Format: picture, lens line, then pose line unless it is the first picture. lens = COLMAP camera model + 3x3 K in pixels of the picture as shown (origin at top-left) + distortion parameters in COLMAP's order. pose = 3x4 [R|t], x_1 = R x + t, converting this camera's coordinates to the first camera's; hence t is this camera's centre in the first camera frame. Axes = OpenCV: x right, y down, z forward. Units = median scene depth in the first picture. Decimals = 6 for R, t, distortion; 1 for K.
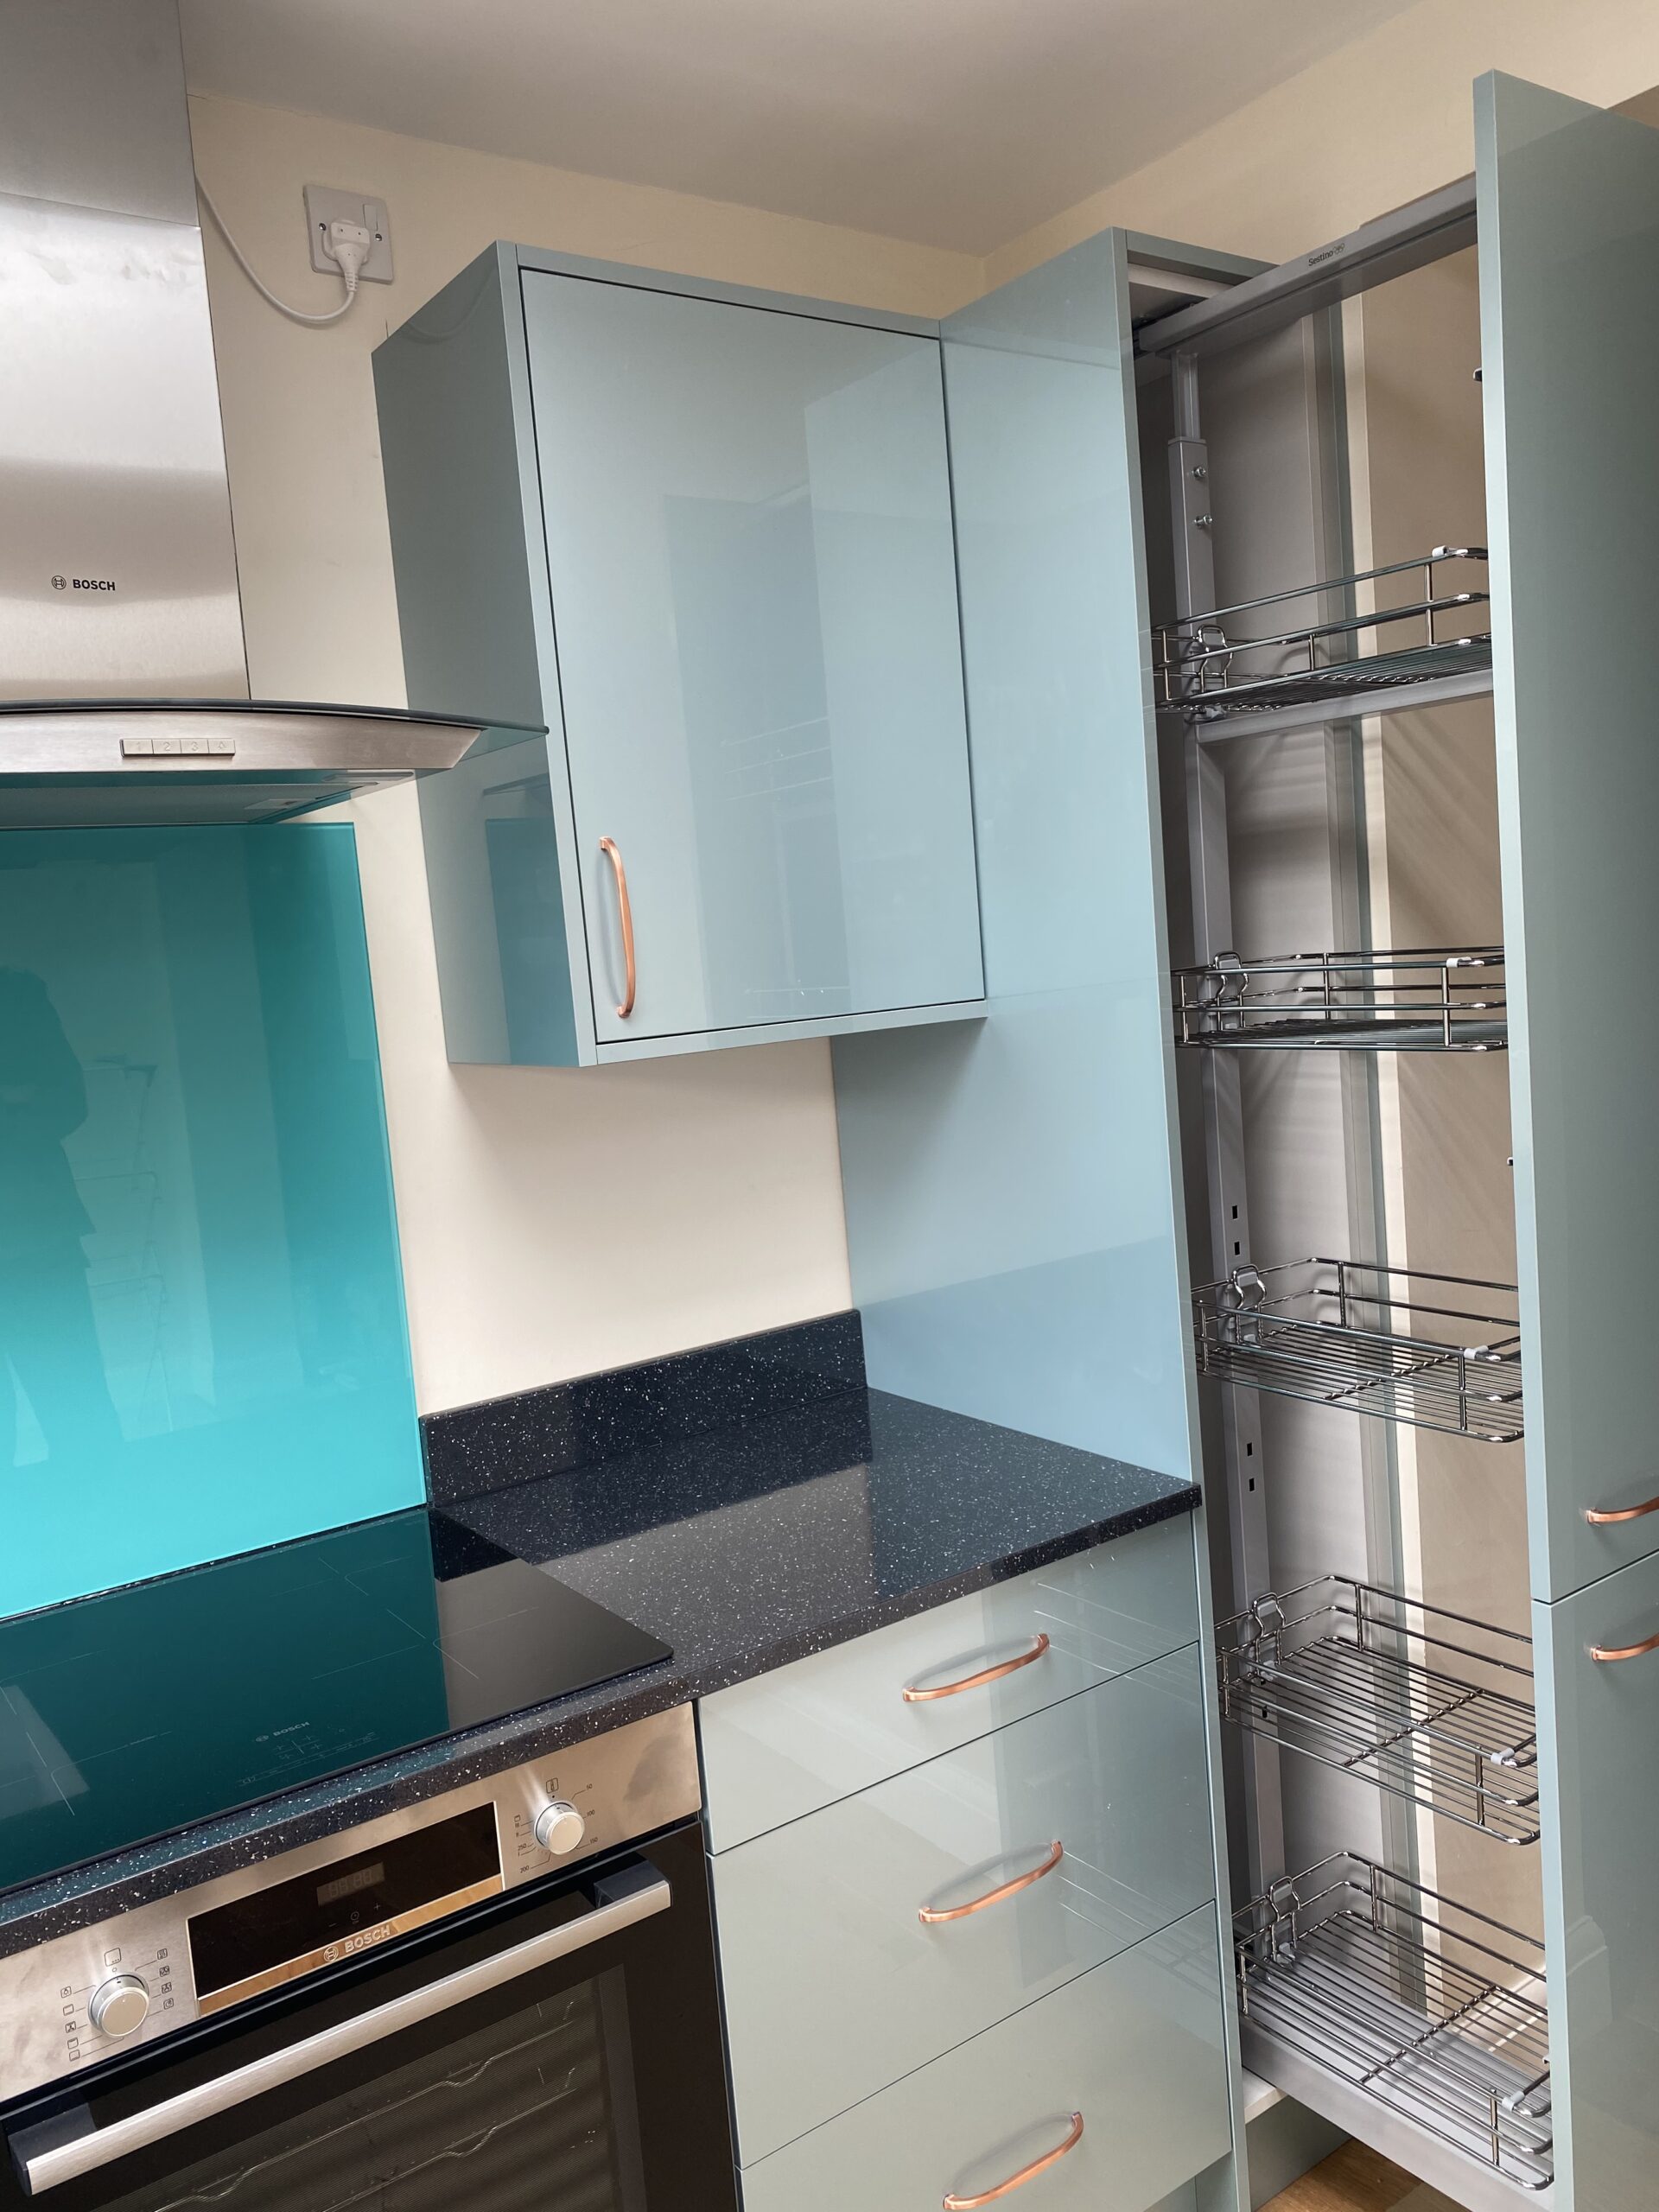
lens RADIAL K [[1699.2, 0, 831.5], [0, 1699.2, 1116.5], [0, 0, 1]] dist [0.018771, -0.010605]
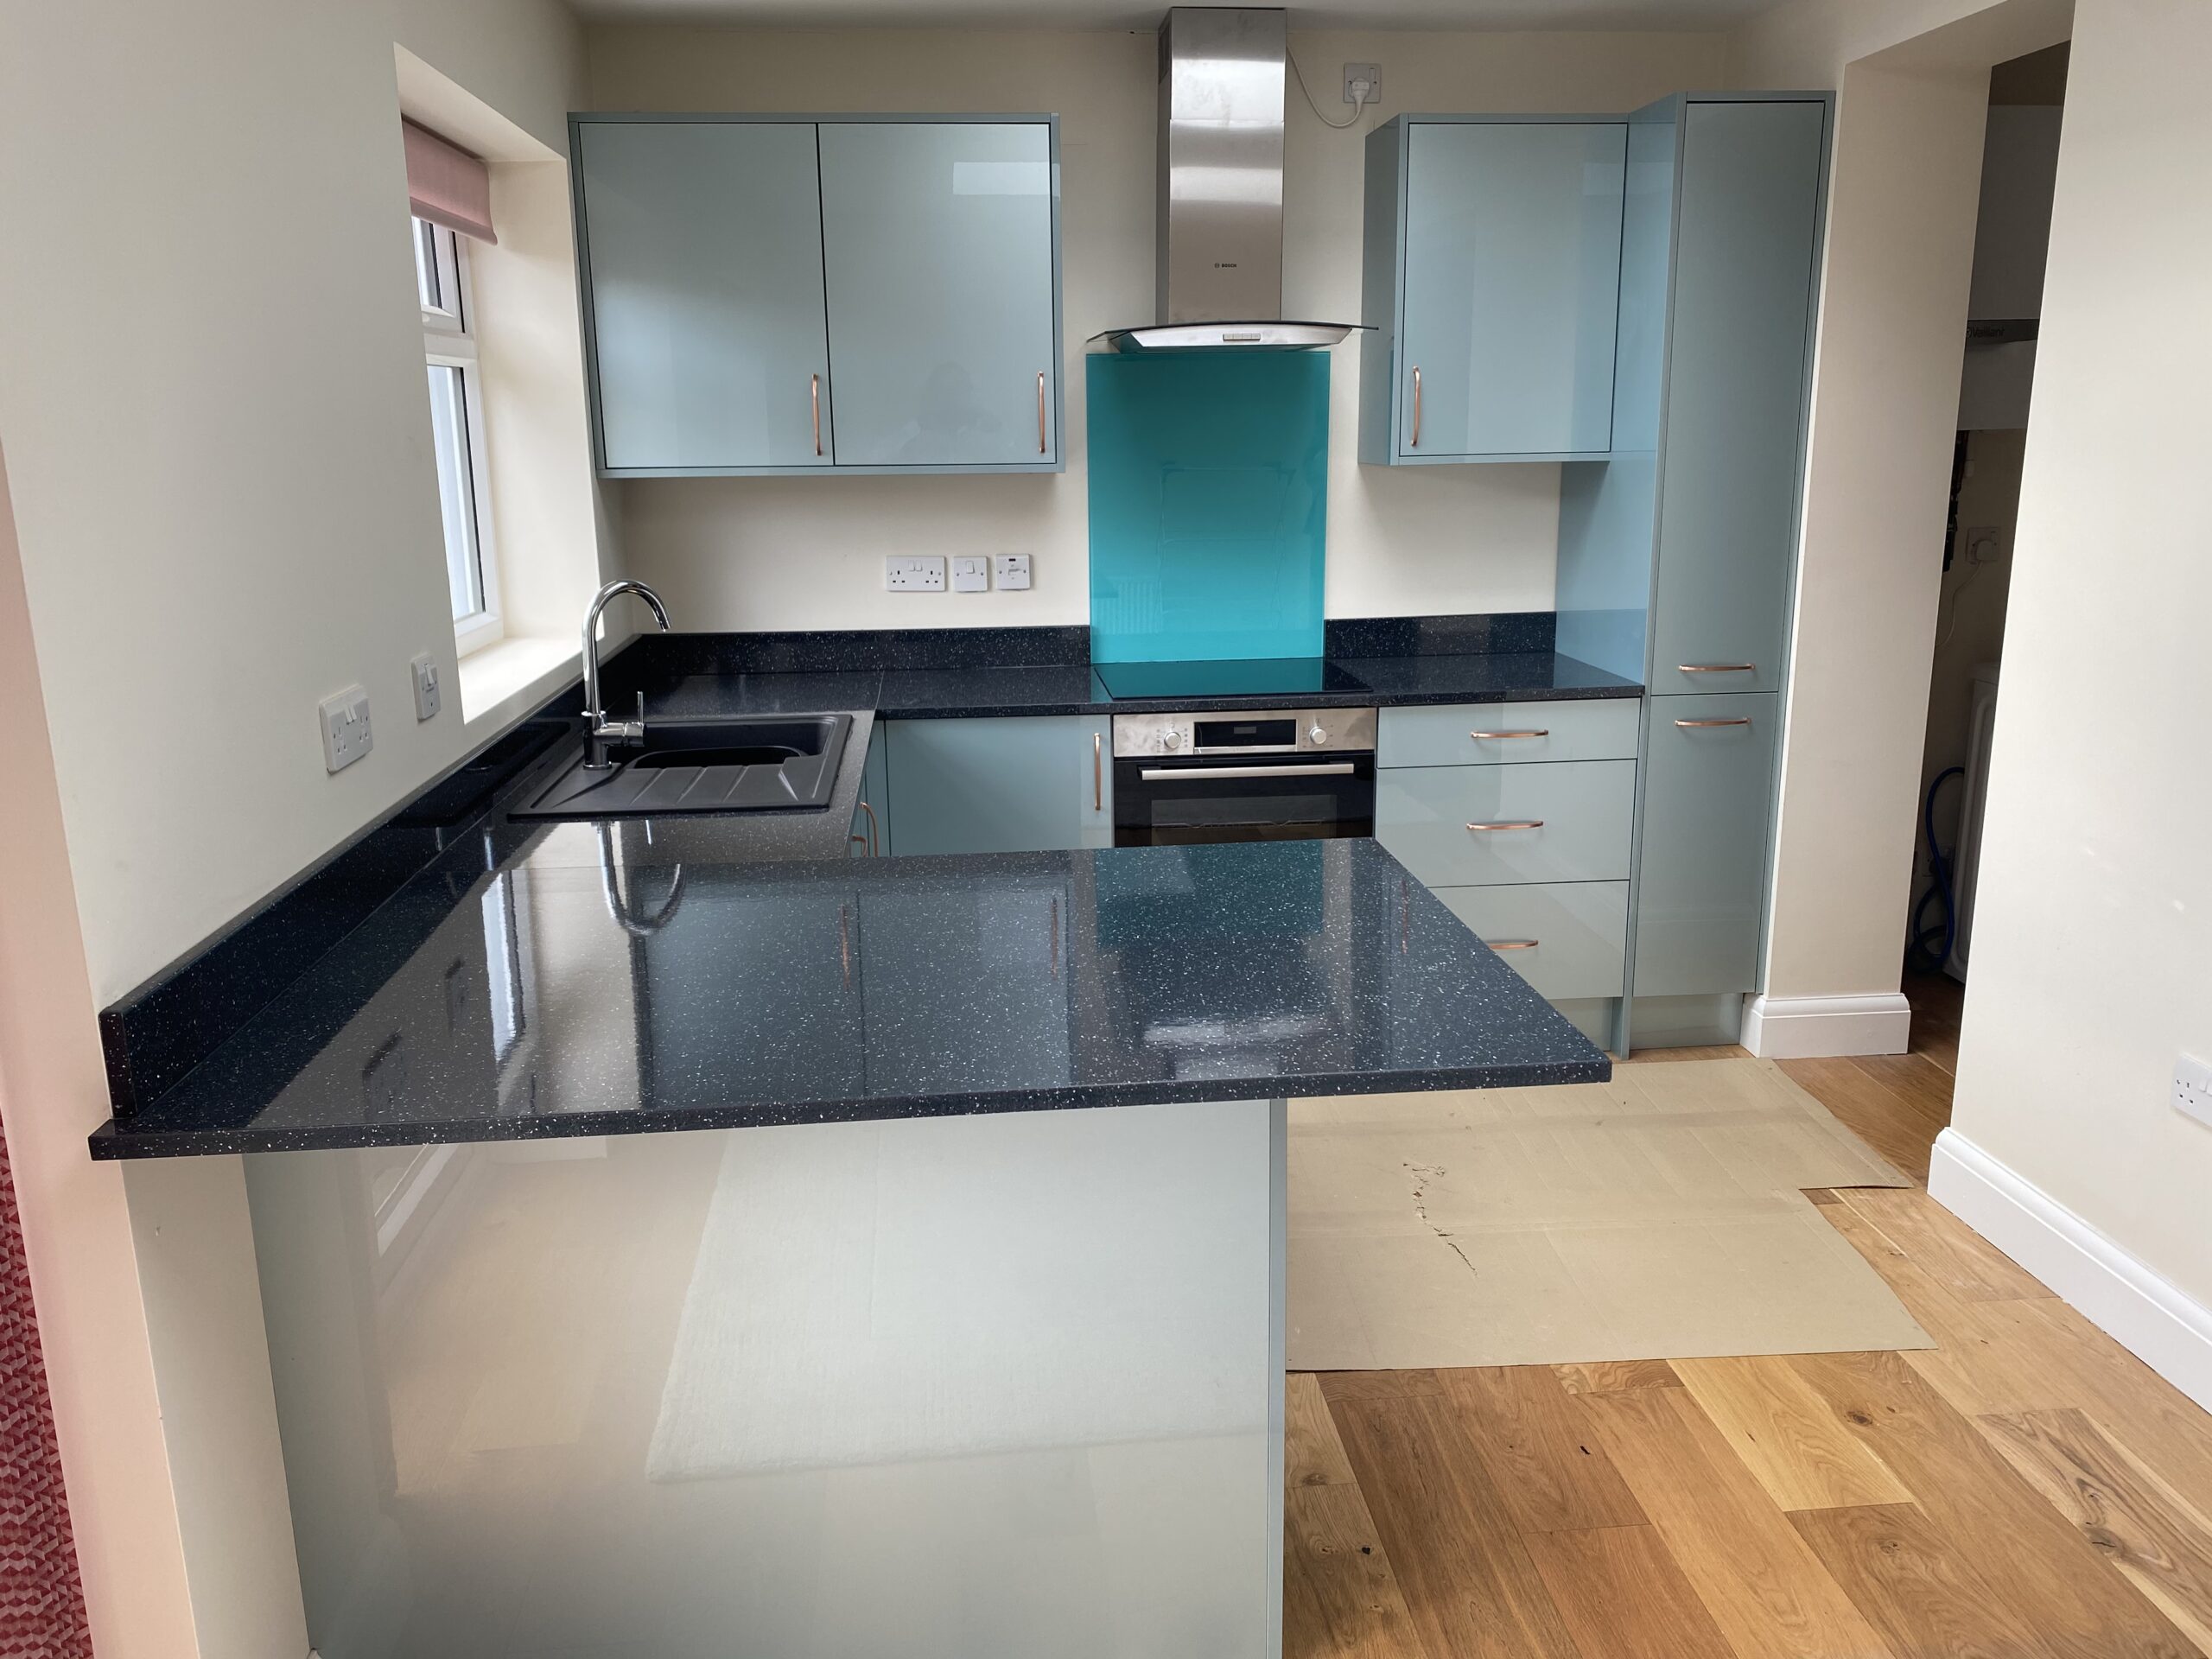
lens RADIAL K [[1726.0, 0, 1112.9], [0, 1726.0, 842.9], [0, 0, 1]] dist [0.036493, -0.003087]
pose [[0.865444, 0.186771, -0.464891, 0.743502], [-0.110816, 0.976294, 0.185932, 0.079628], [0.488597, -0.109396, 0.865625, -1.360656]]
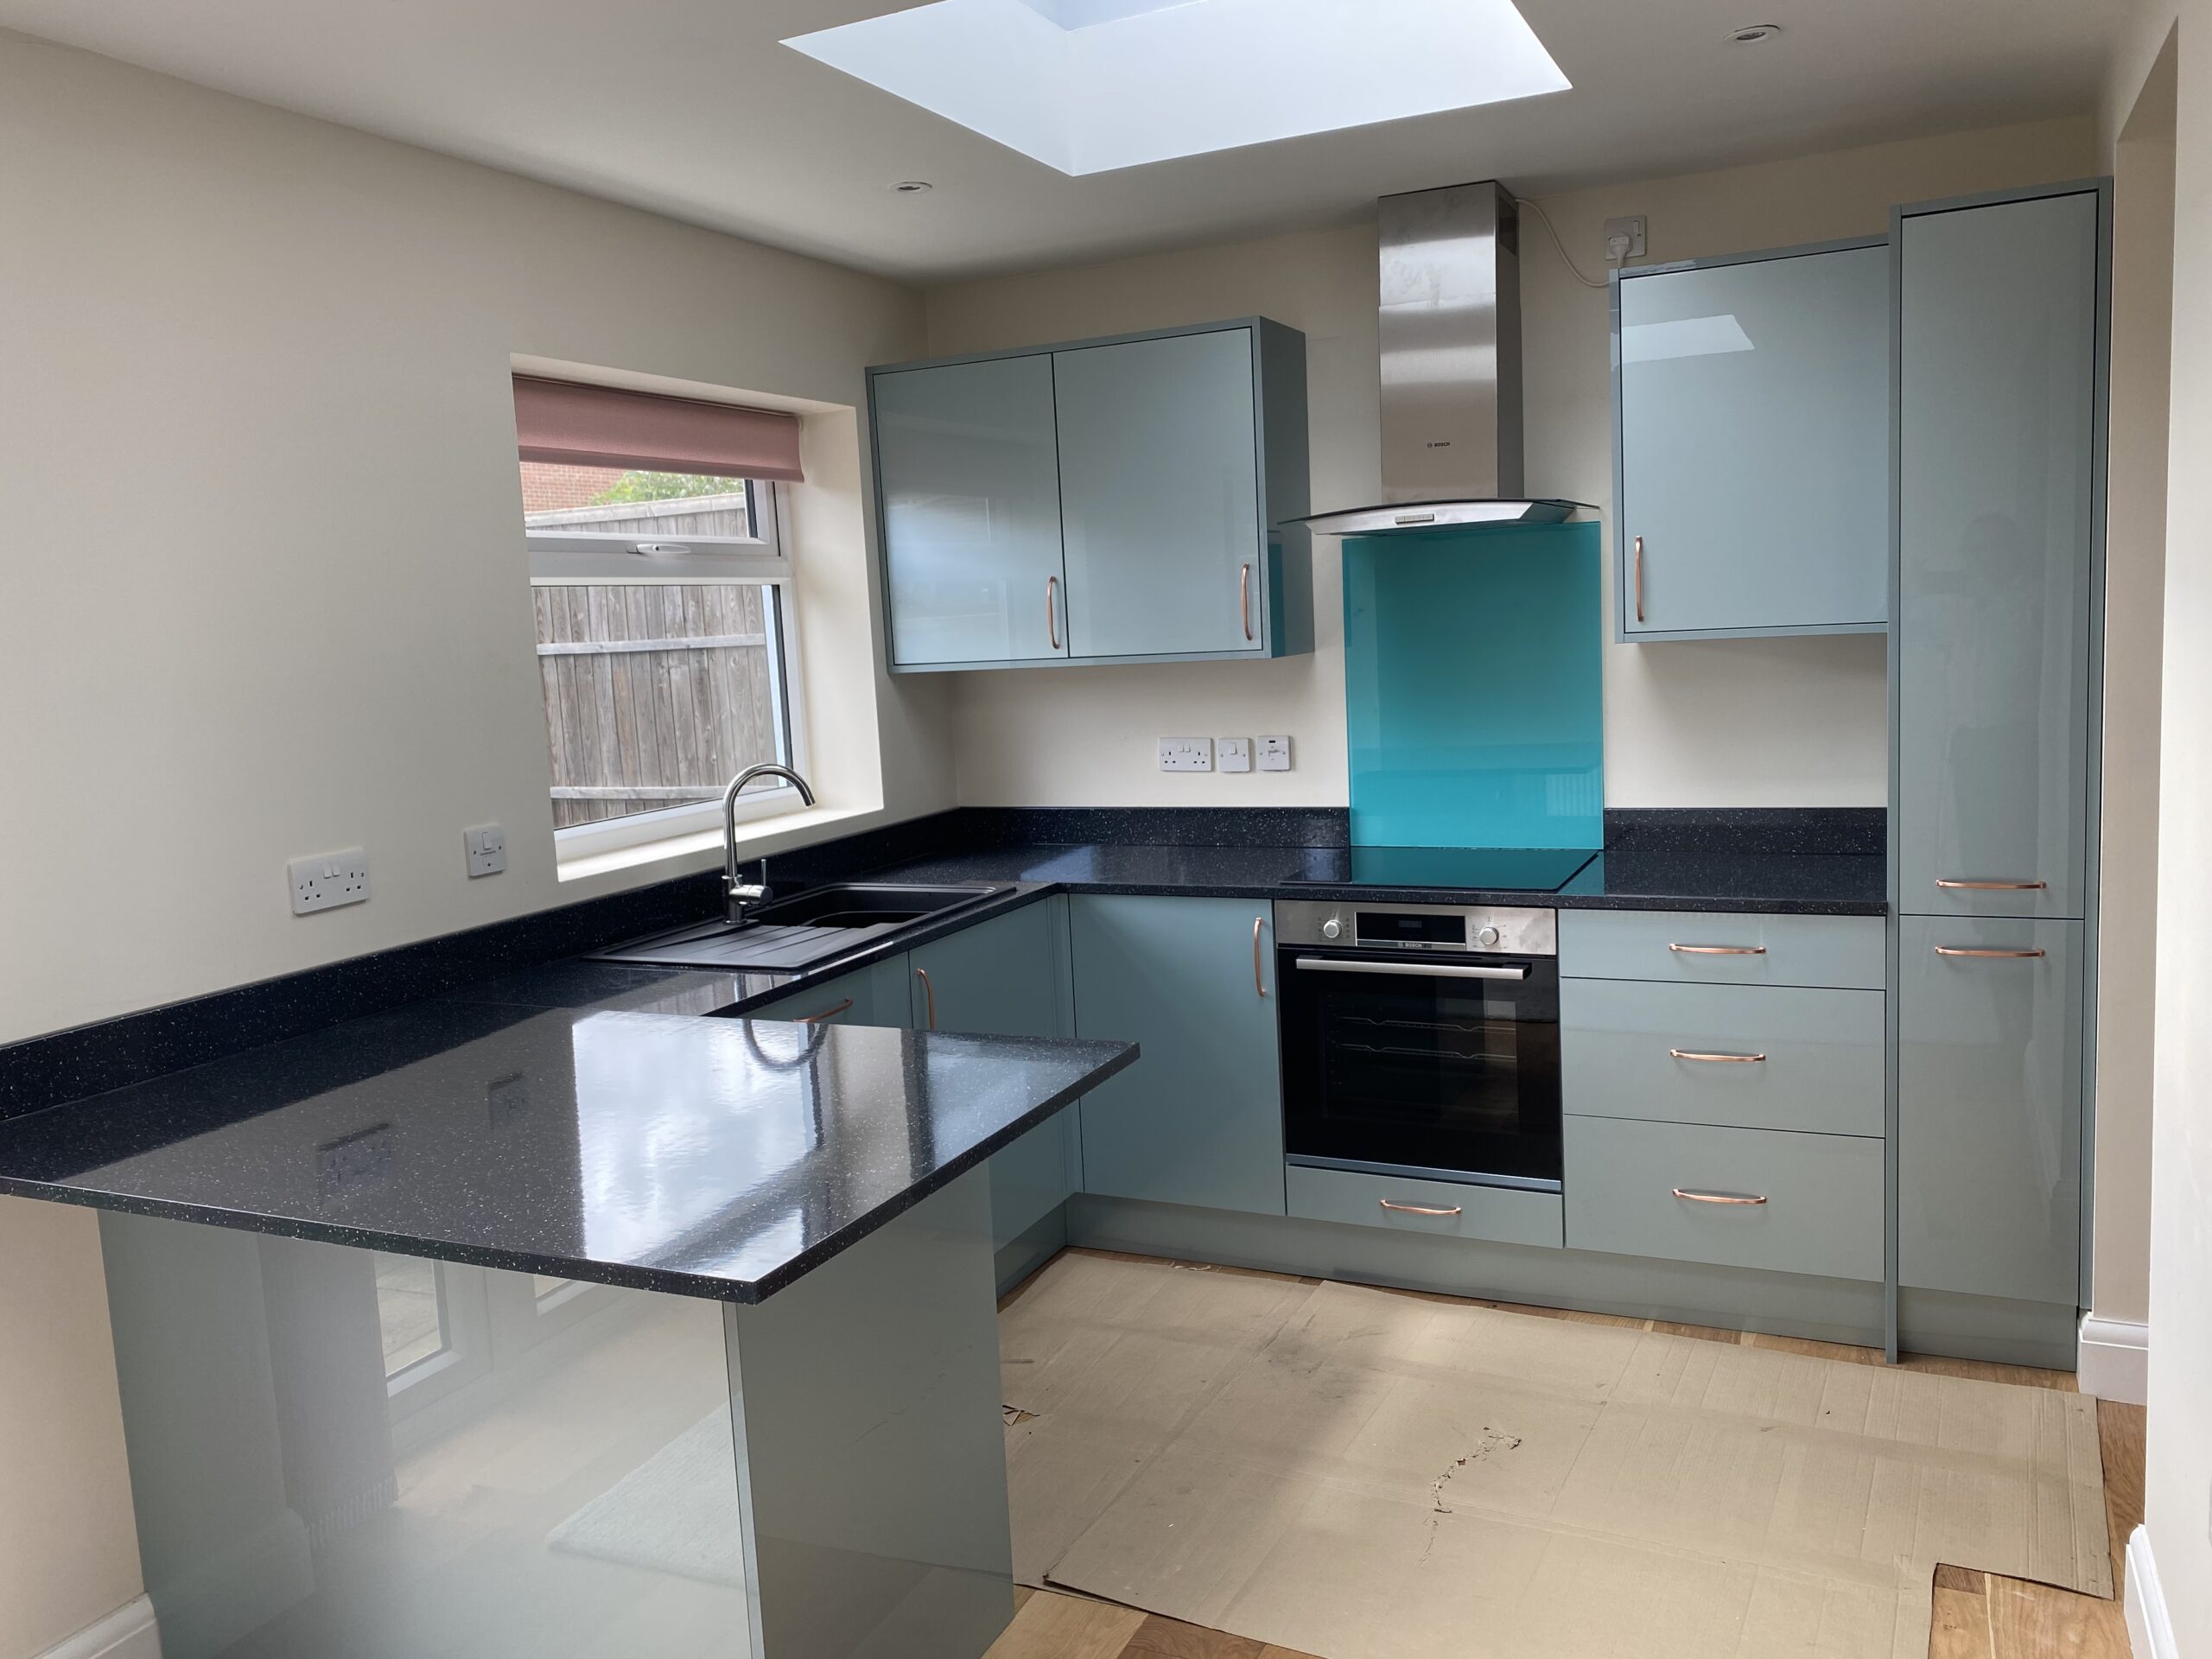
lens RADIAL K [[1699.2, 0, 1091.5], [0, 1699.2, 838.4], [0, 0, 1]] dist [0.018771, -0.010605]
pose [[0.490690, 0.168917, -0.854805, 1.416753], [-0.081816, 0.985627, 0.147803, -0.049629], [0.867485, -0.002589, 0.497457, -0.663329]]
